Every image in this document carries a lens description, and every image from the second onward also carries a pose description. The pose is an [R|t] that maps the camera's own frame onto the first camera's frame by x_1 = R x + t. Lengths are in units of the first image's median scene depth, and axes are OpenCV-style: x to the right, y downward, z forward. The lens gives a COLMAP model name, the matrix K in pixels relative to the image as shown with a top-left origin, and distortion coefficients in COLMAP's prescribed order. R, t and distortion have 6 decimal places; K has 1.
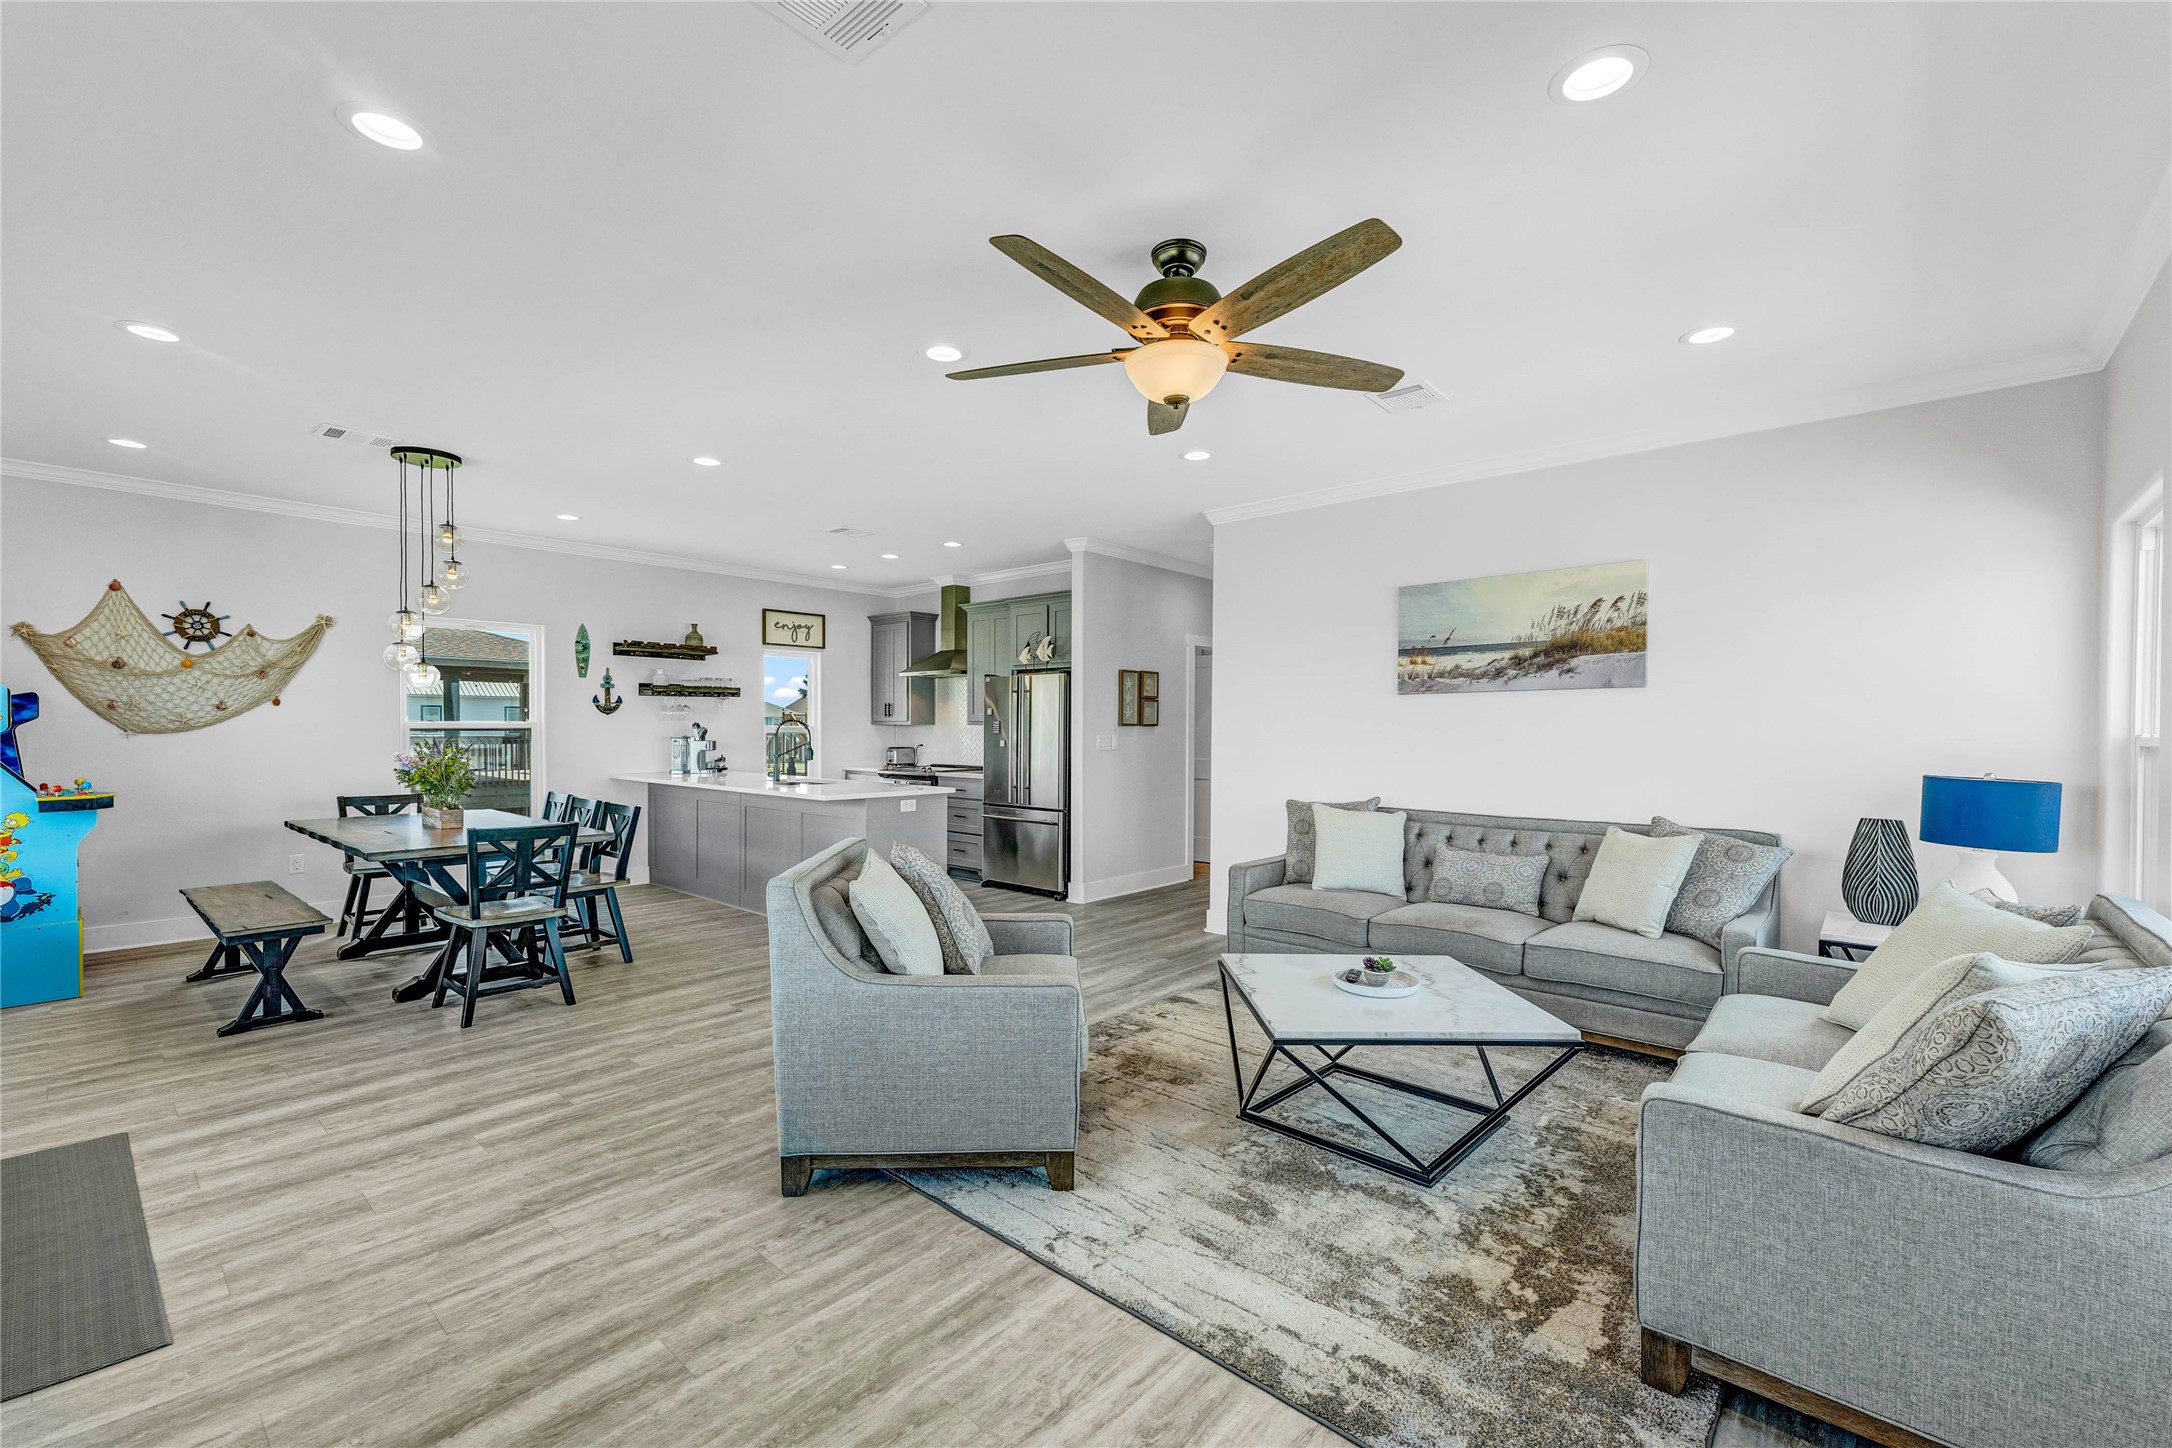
lens RADIAL K [[901.8, 0, 1091.1], [0, 901.8, 736.7], [0, 0, 1]] dist [0.010103, 0.000062]
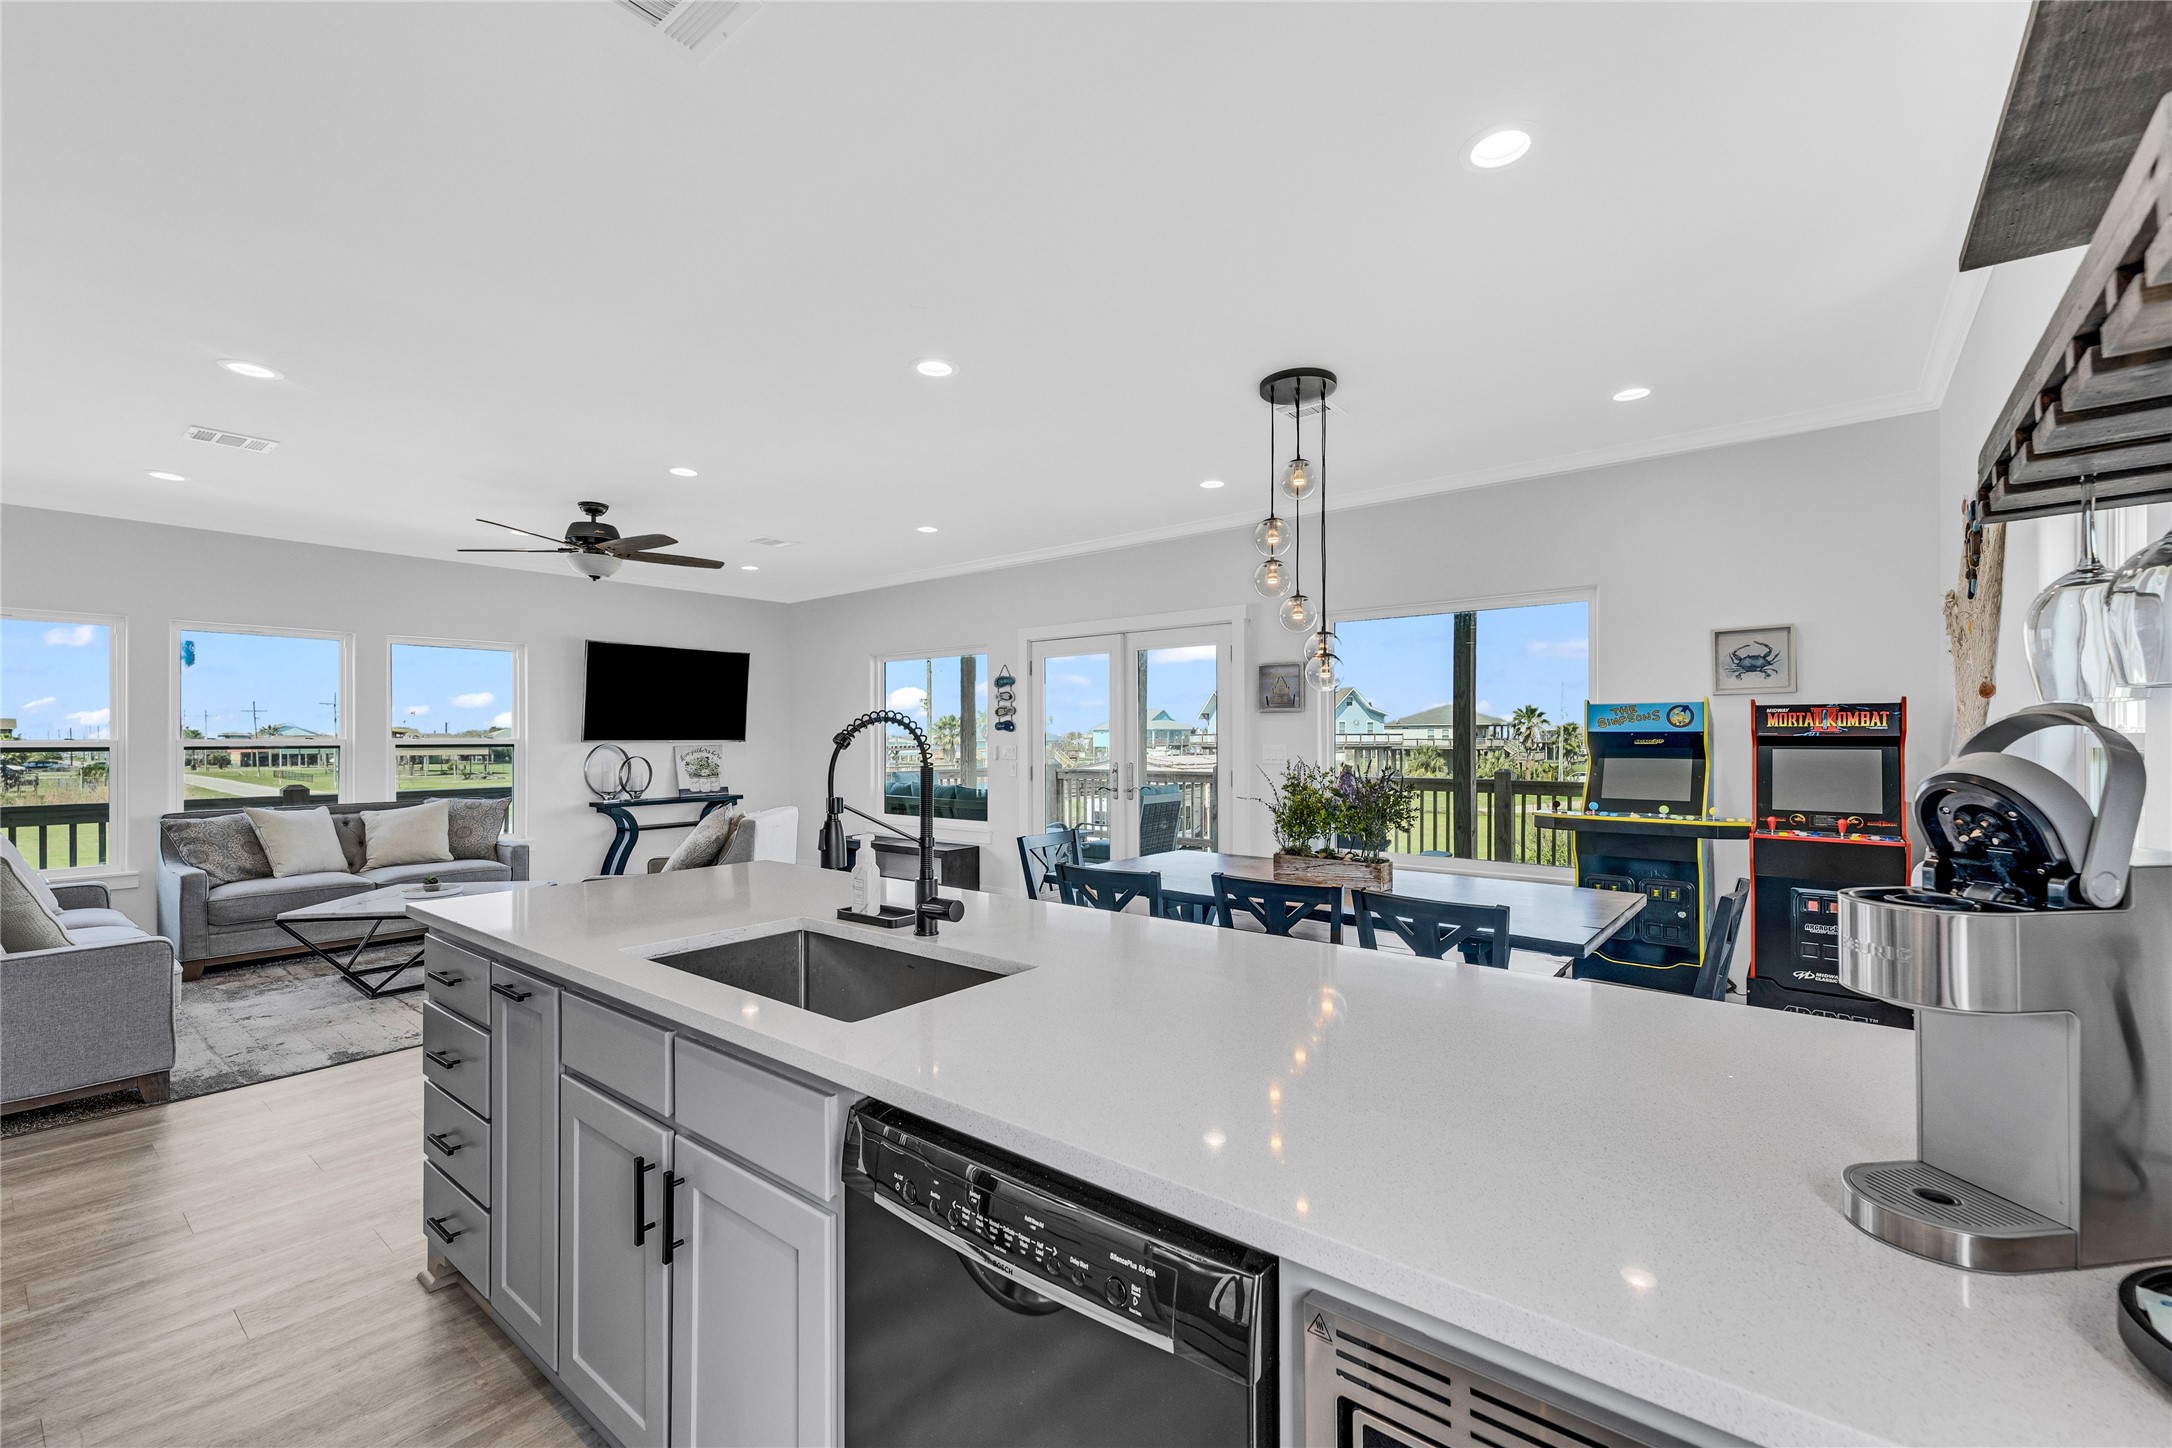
lens RADIAL K [[905.7, 0, 1086.4], [0, 905.7, 733.8], [0, 0, 1]] dist [0.013941, -0.000131]
pose [[-0.999063, -0.002799, -0.043199, -0.446842], [-0.003128, 0.999967, 0.007554, -0.018982], [0.043176, 0.007682, -0.999038, 1.498135]]
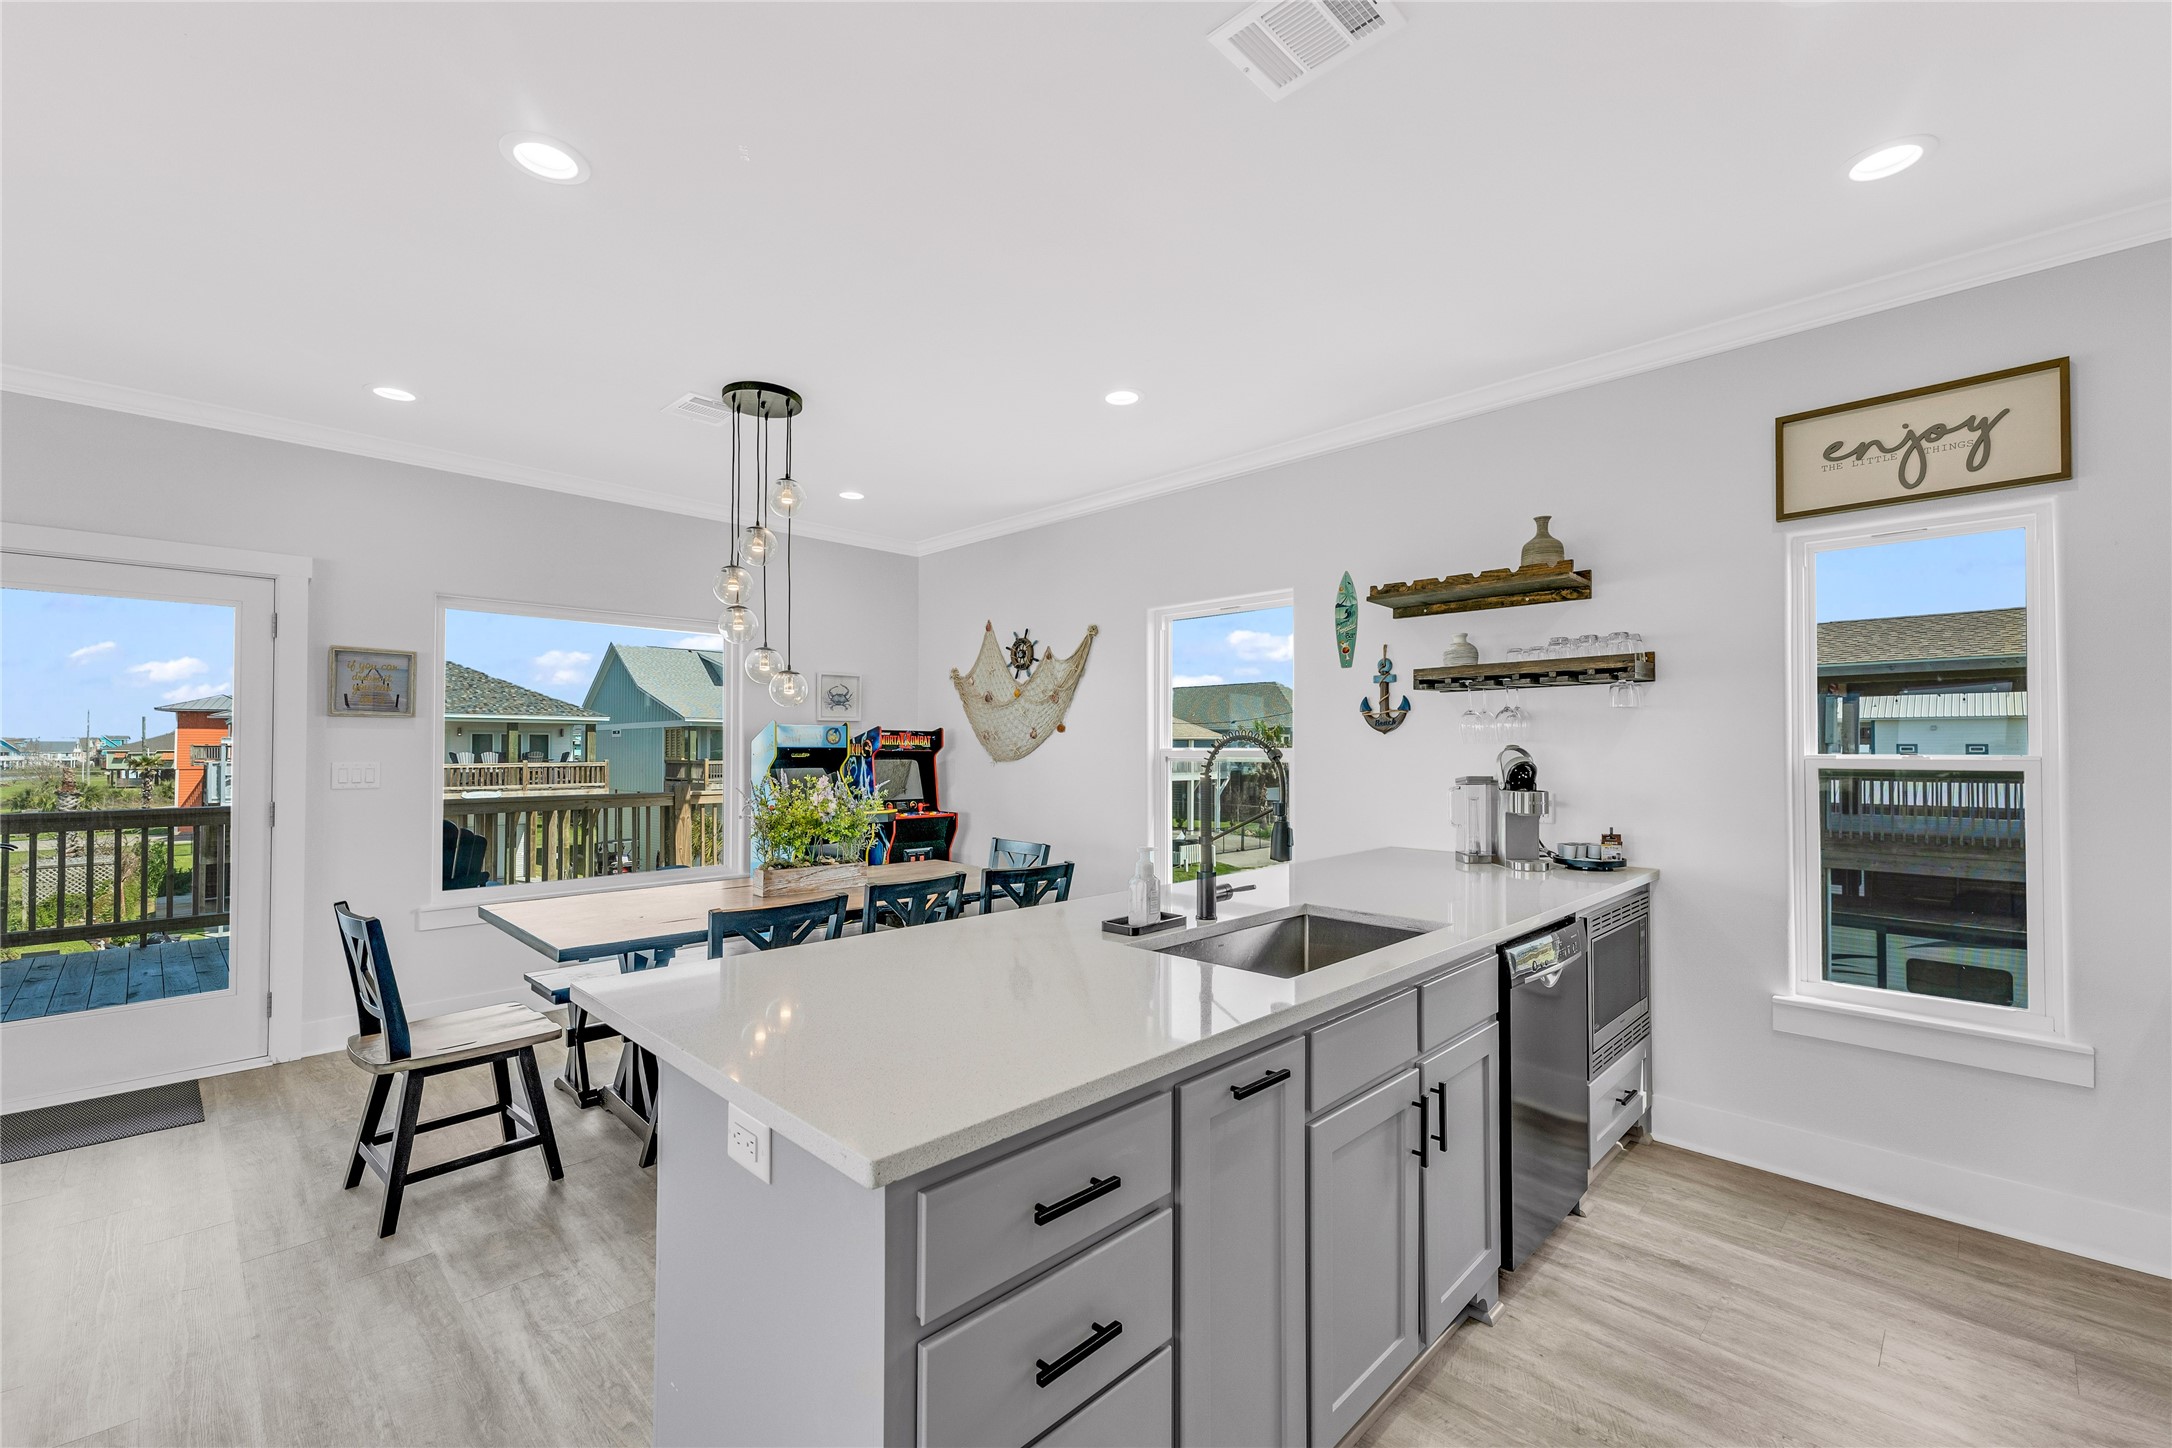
lens RADIAL K [[905.7, 0, 1086.4], [0, 905.7, 733.8], [0, 0, 1]] dist [0.013941, -0.000131]
pose [[-0.058565, -0.022498, -0.998030, 0.005134], [-0.012235, 0.999687, -0.021818, -0.013633], [0.998209, 0.010933, -0.058822, 1.123348]]
